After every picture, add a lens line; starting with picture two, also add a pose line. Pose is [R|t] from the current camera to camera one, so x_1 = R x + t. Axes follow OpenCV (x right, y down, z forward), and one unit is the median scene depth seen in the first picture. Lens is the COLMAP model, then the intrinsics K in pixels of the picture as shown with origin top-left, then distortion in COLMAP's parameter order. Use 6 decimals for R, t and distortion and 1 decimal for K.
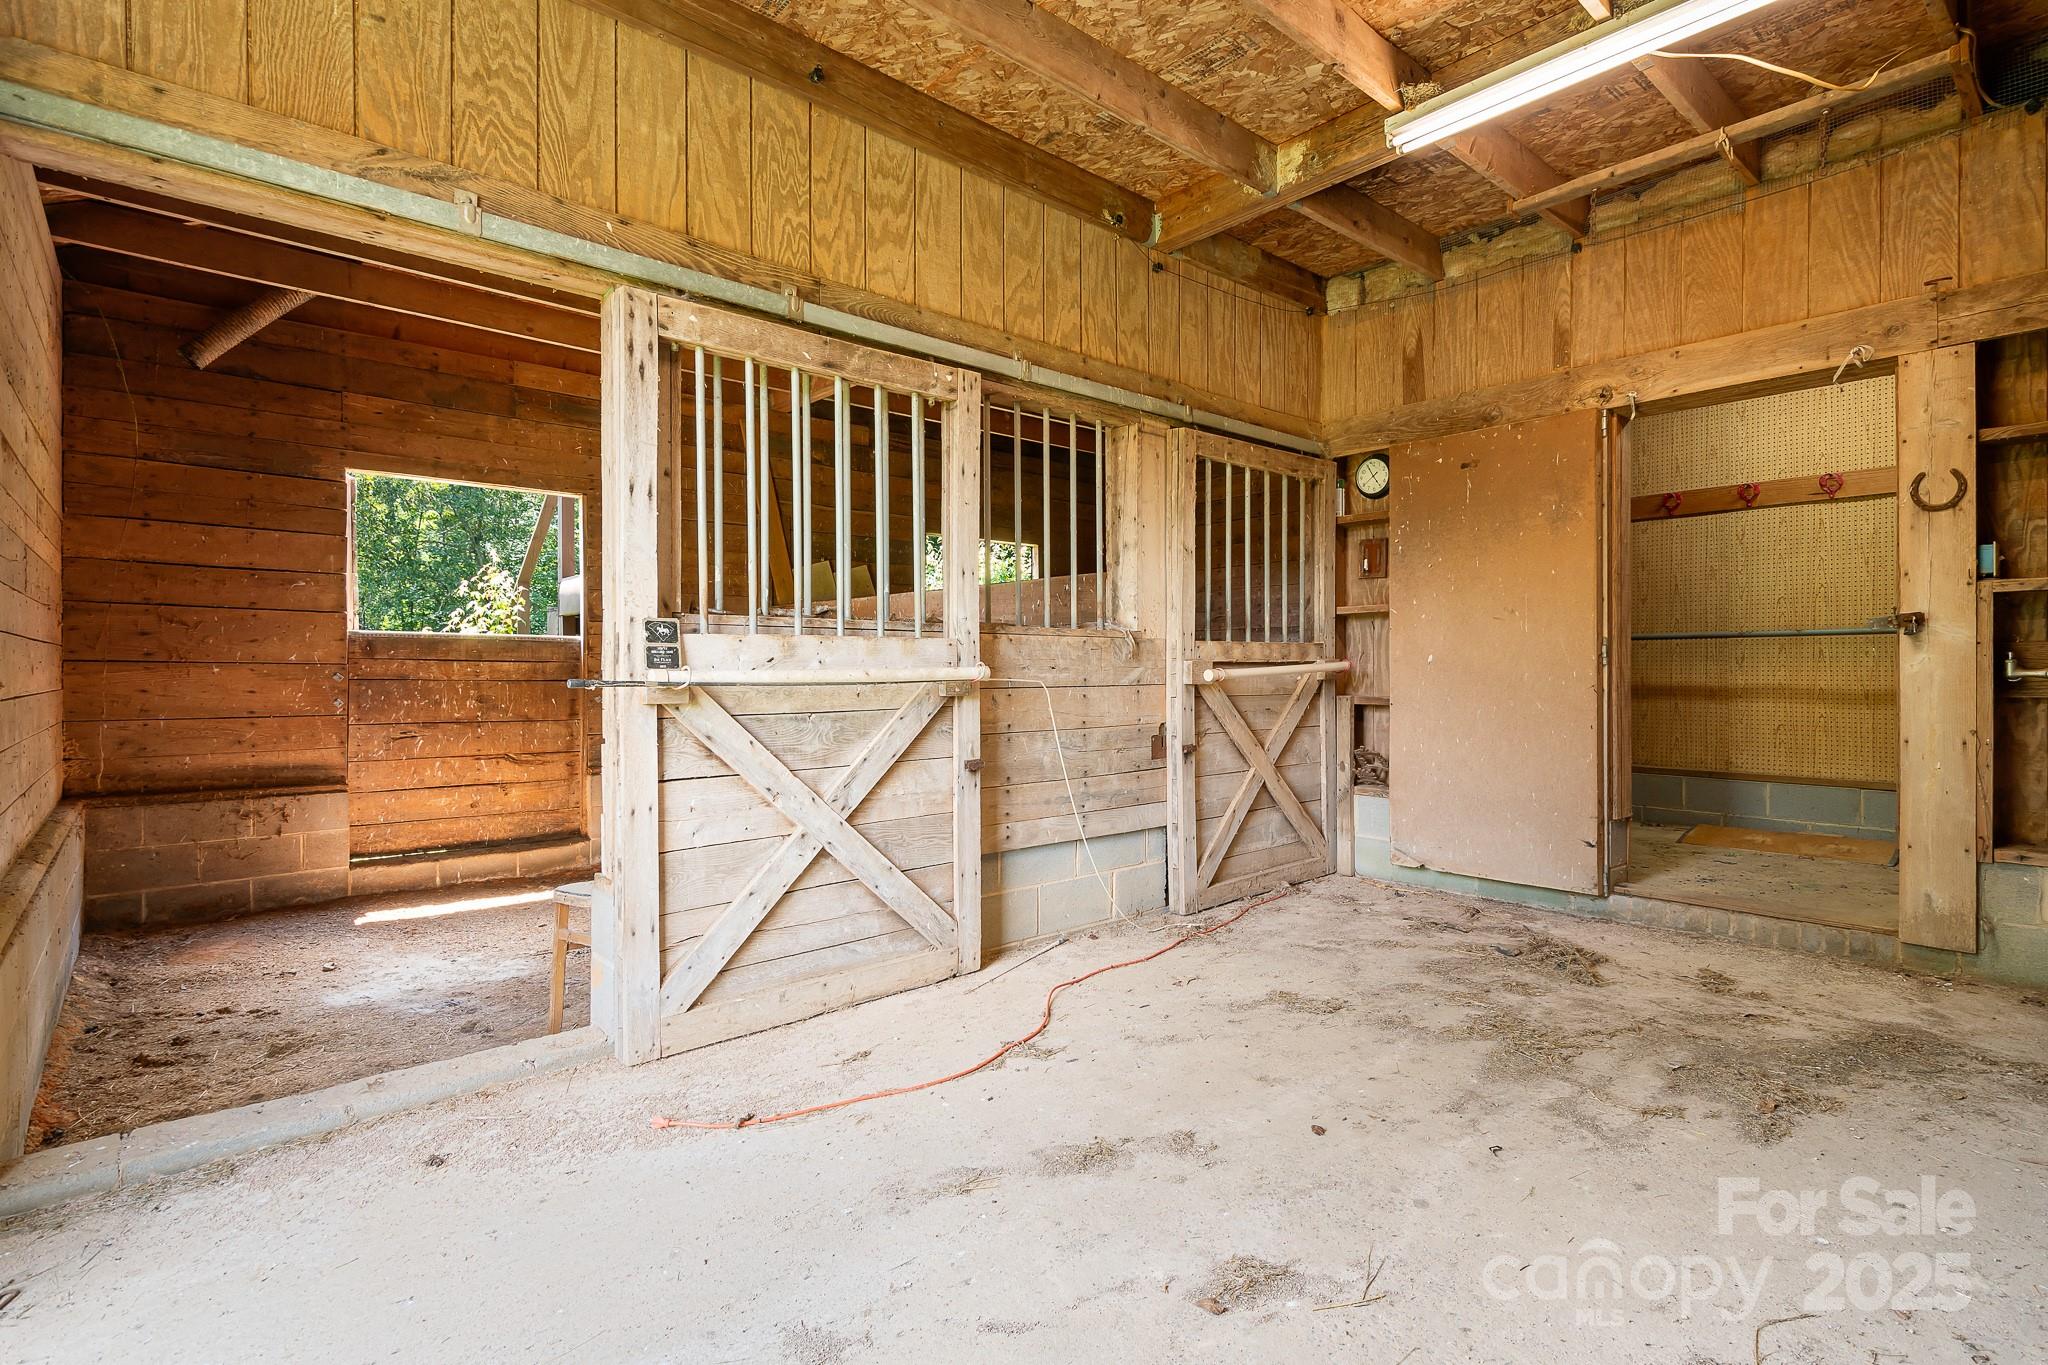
lens RADIAL K [[988.1, 0, 1037.8], [0, 988.1, 675.0], [0, 0, 1]] dist [0.013028, -0.006729]
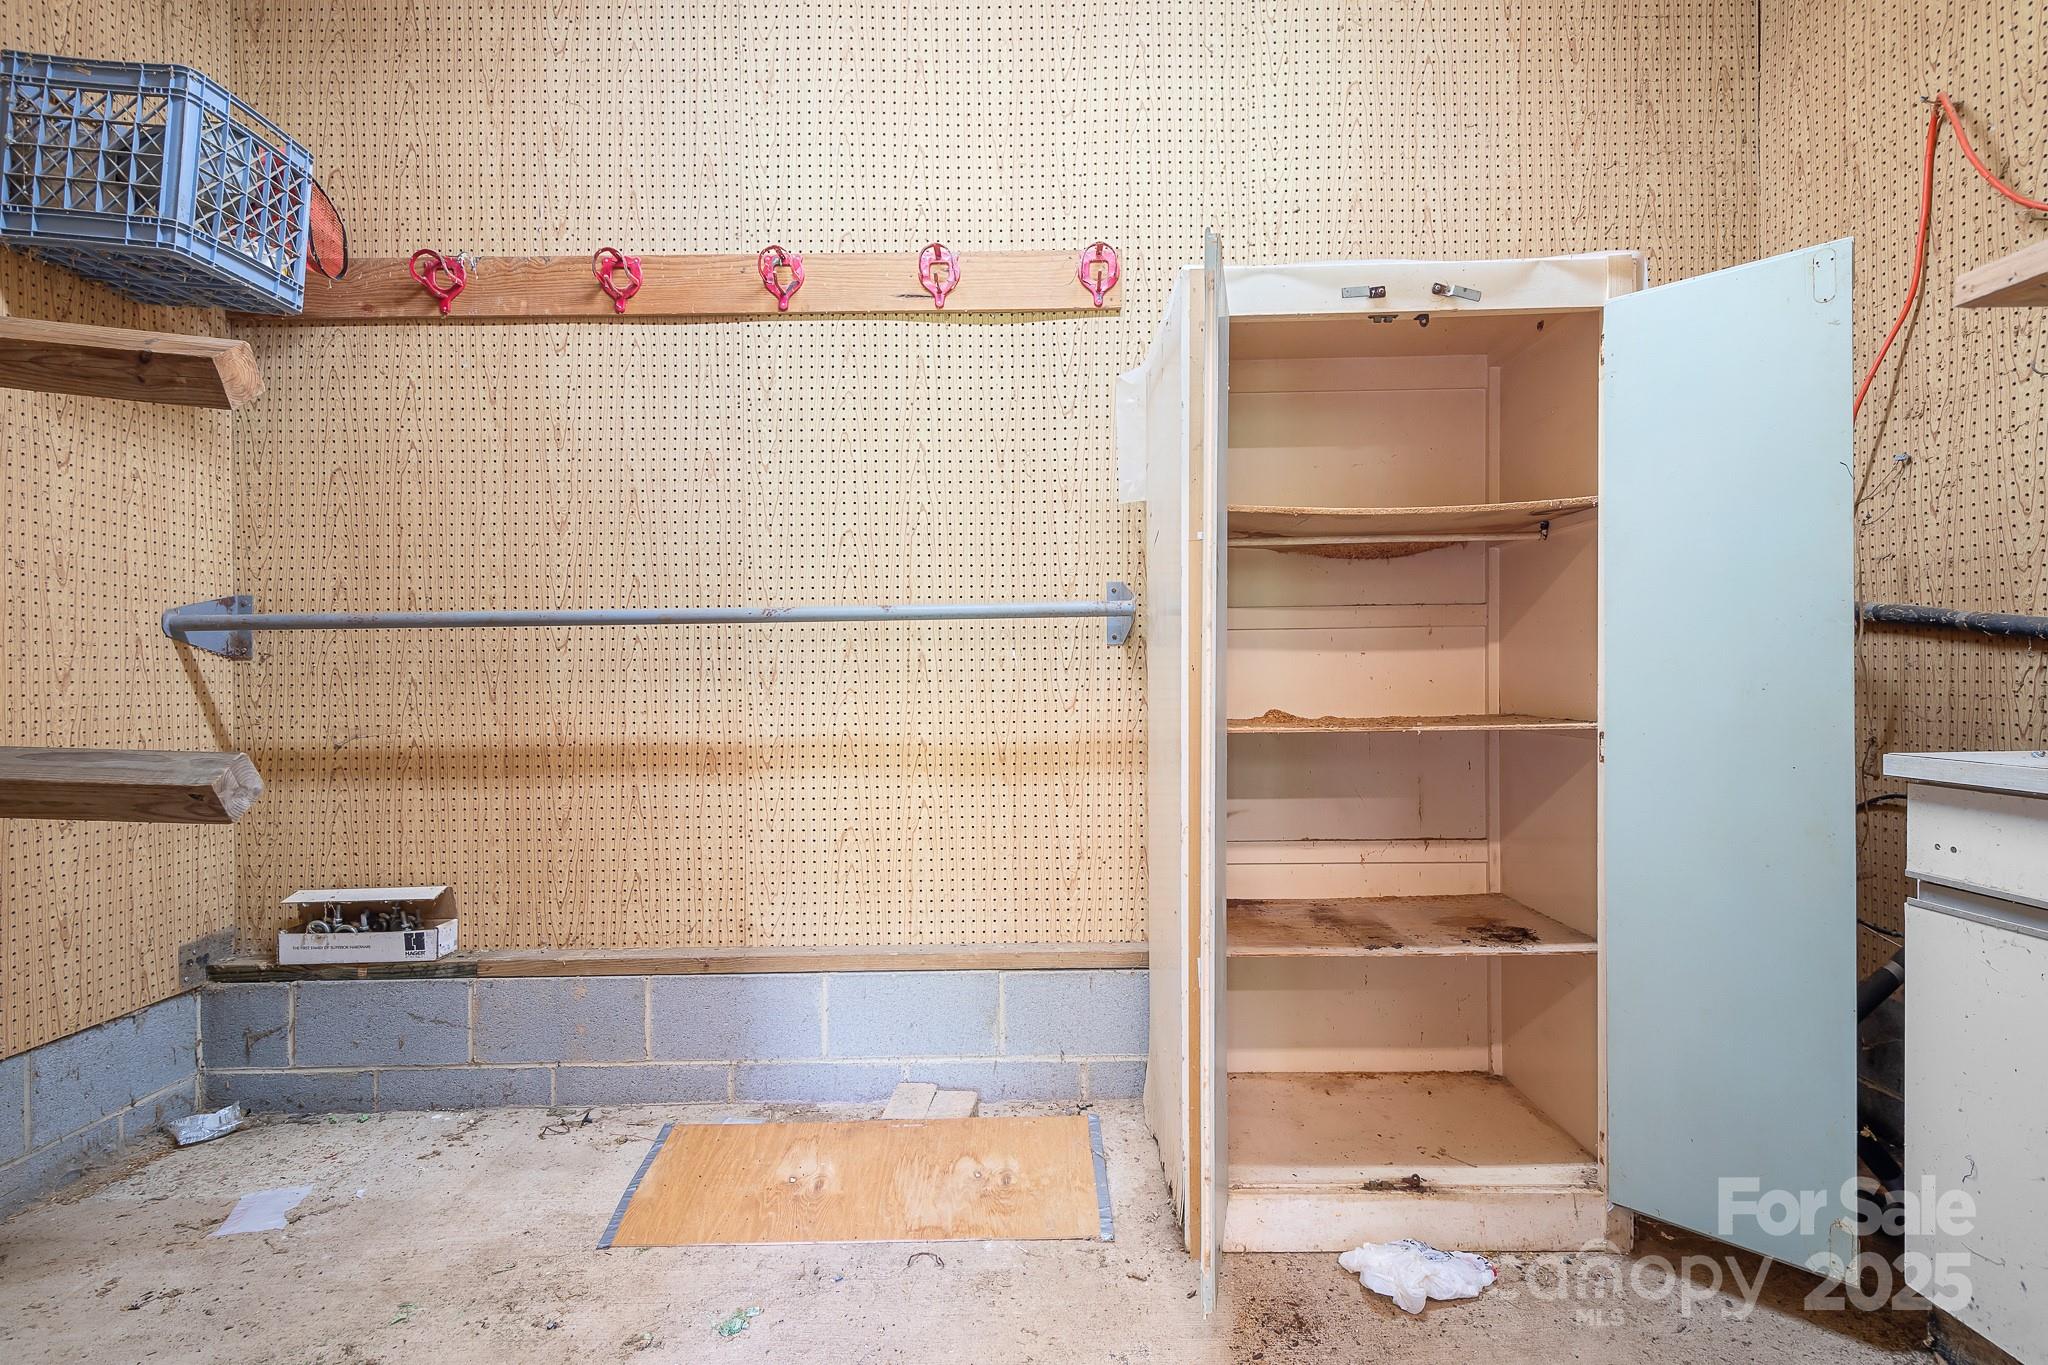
lens RADIAL K [[1008.3, 0, 1027.5], [0, 1008.3, 682.0], [0, 0, 1]] dist [0.004759, 0.000198]
pose [[0.653724, -0.003724, 0.756724, 0.747113], [0.006465, 0.999979, -0.000664, -0.019568], [-0.756705, 0.005326, 0.653735, 1.044900]]
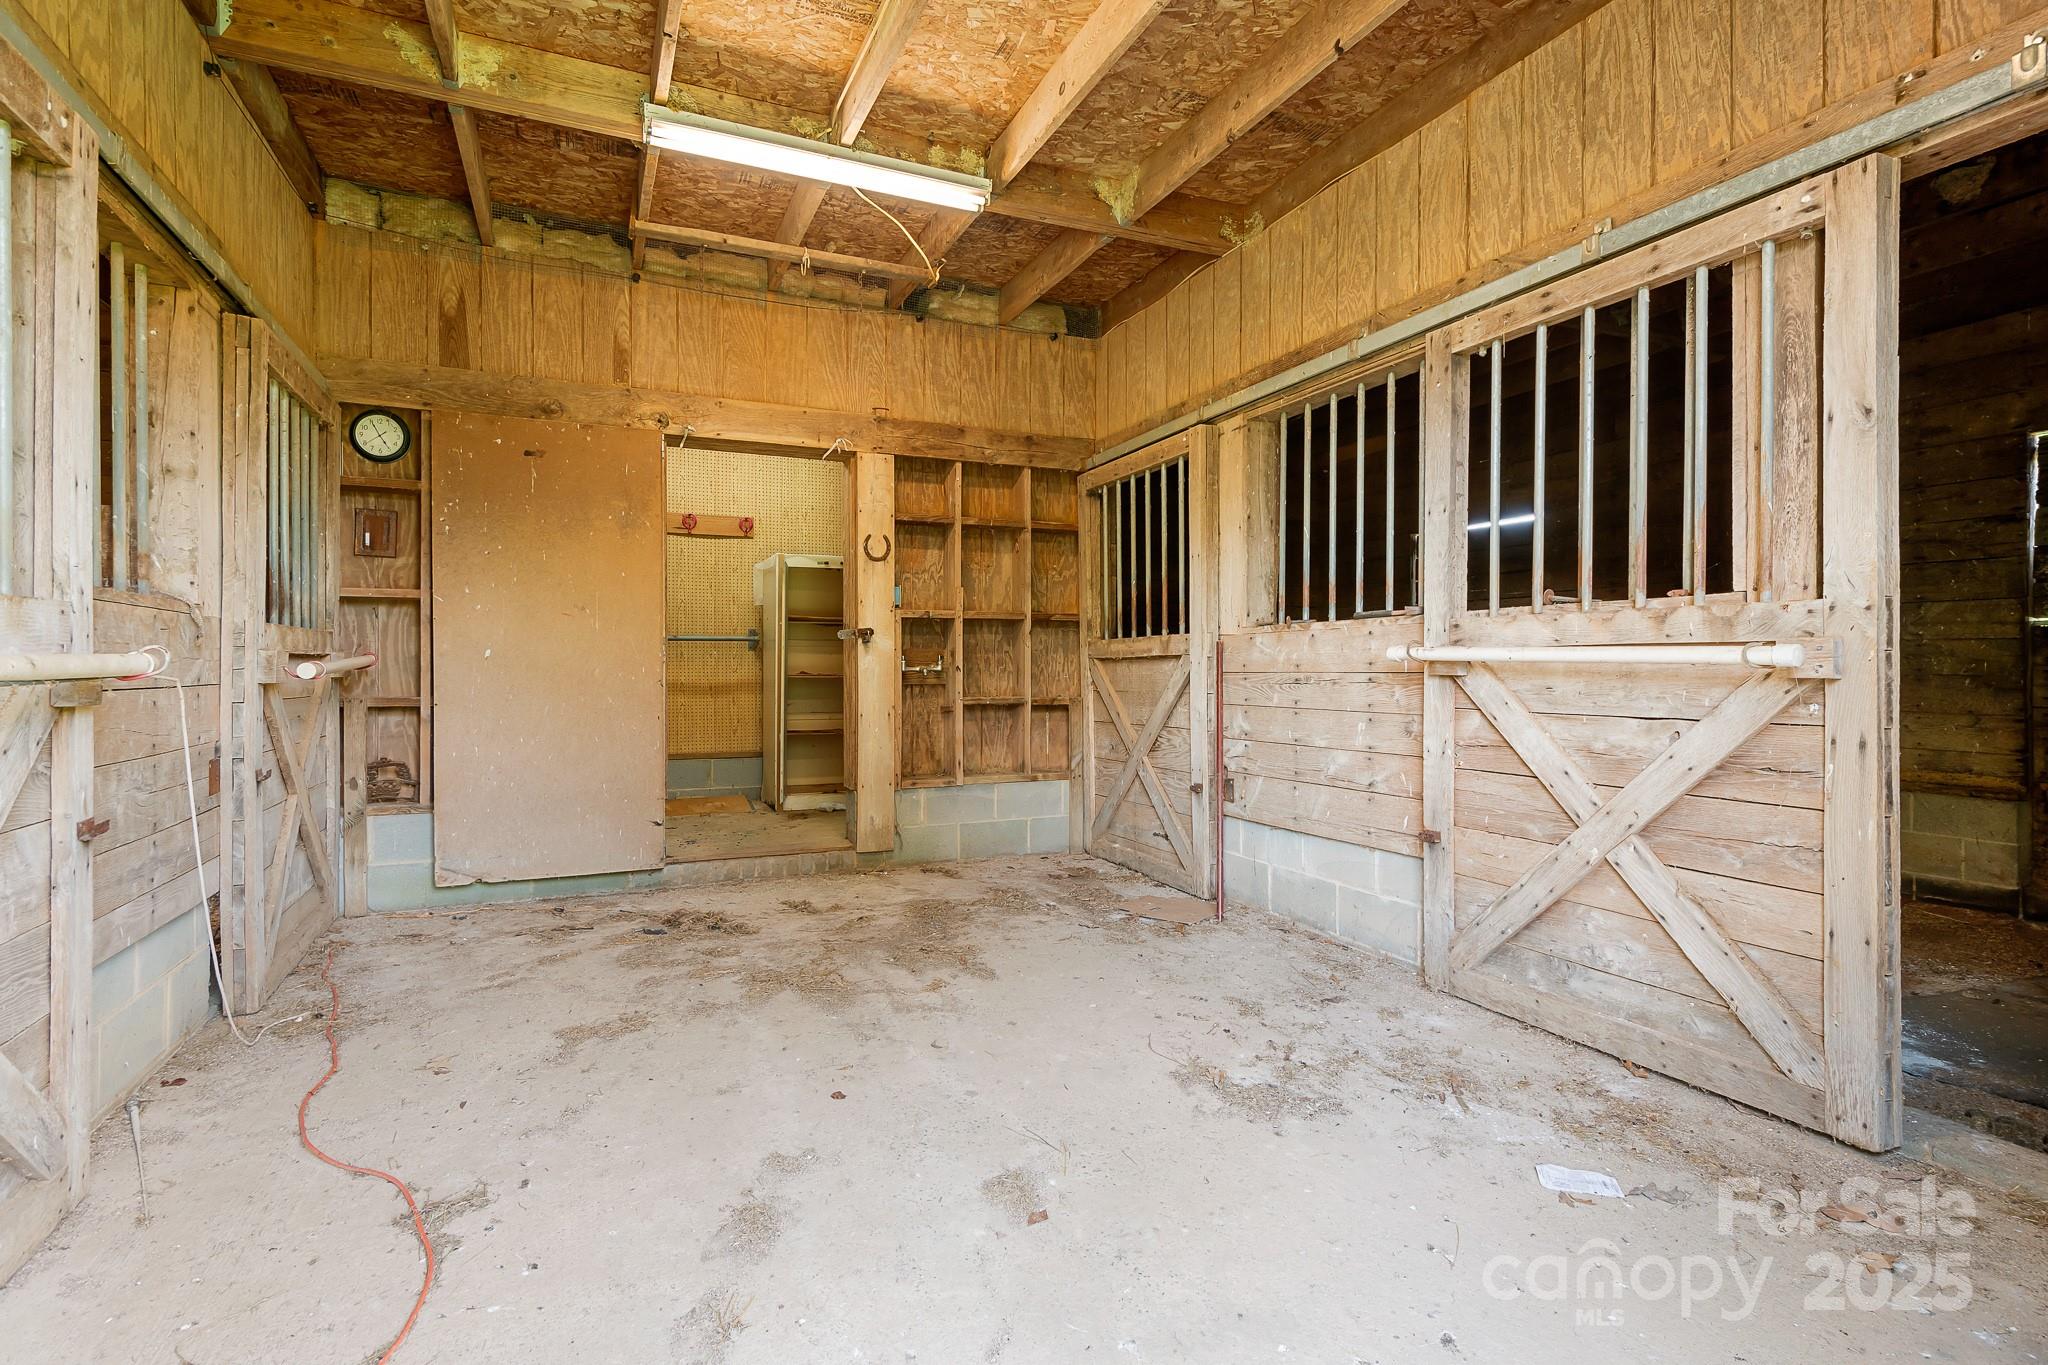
lens RADIAL K [[988.1, 0, 1025.6], [0, 988.1, 677.3], [0, 0, 1]] dist [0.013028, -0.006729]
pose [[0.300434, -0.005817, 0.953785, -0.434896], [0.005455, 0.999976, 0.004381, 0.005447], [-0.953787, 0.003887, 0.300459, 0.319697]]
